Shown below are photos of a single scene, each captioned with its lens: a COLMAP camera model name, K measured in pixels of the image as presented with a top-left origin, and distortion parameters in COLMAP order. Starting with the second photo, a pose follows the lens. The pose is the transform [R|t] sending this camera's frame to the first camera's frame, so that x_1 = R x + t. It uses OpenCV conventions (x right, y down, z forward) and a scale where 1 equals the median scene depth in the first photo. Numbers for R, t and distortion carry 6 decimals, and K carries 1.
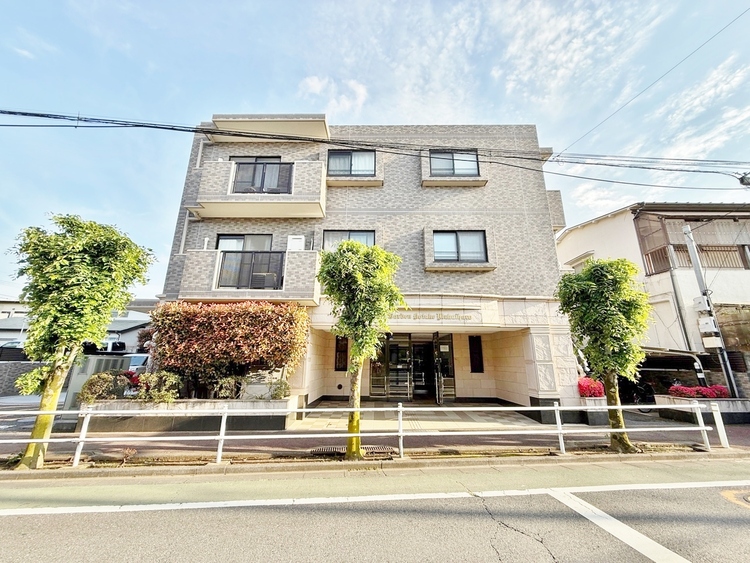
lens RADIAL K [[299.5, 0, 375.0], [0, 299.5, 281.5], [0, 0, 1]] dist [0.003232, 0.000378]
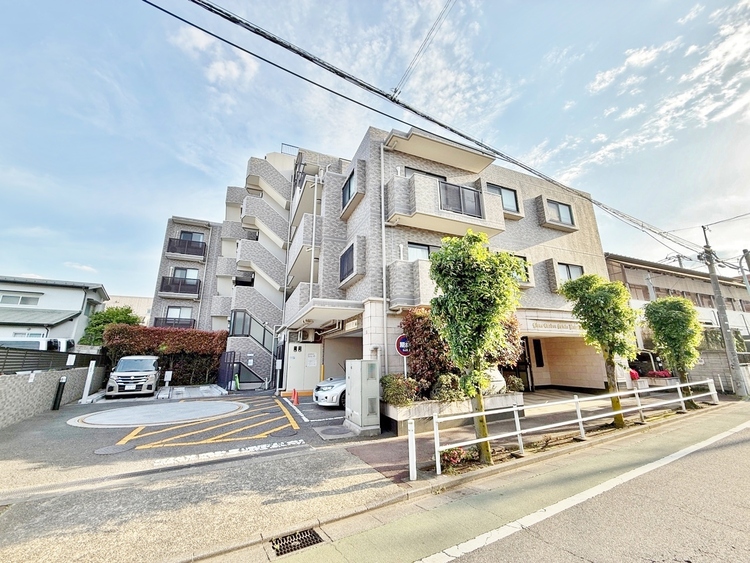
lens RADIAL K [[296.7, 0, 375.0], [0, 296.7, 281.5], [0, 0, 1]] dist [-0.001265, 0.000237]
pose [[0.921181, 0.085285, 0.379674, -0.416310], [-0.085905, 0.996185, -0.015342, 0.002717], [-0.379534, -0.018483, 0.924993, 0.031201]]
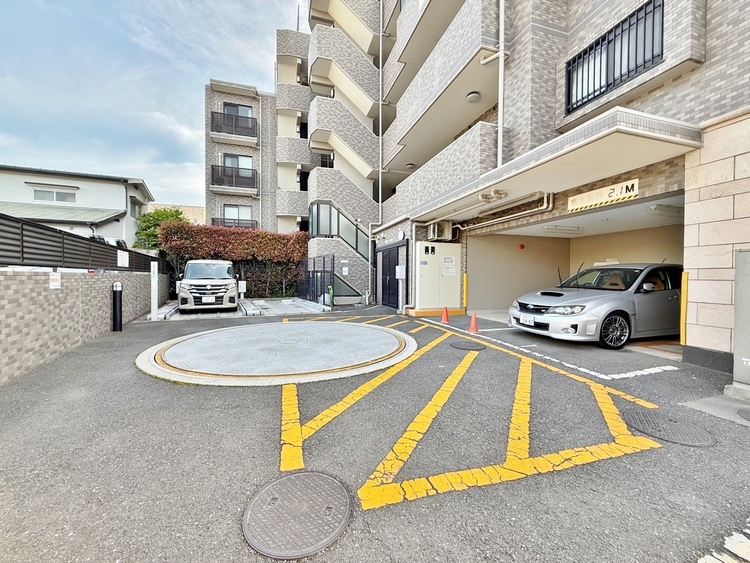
lens RADIAL K [[296.7, 0, 375.0], [0, 296.7, 281.5], [0, 0, 1]] dist [-0.001265, 0.000237]
pose [[0.954195, -0.006432, 0.299116, -0.515282], [-0.075748, 0.962001, 0.262327, 0.084297], [-0.289437, -0.272968, 0.917450, 0.285520]]
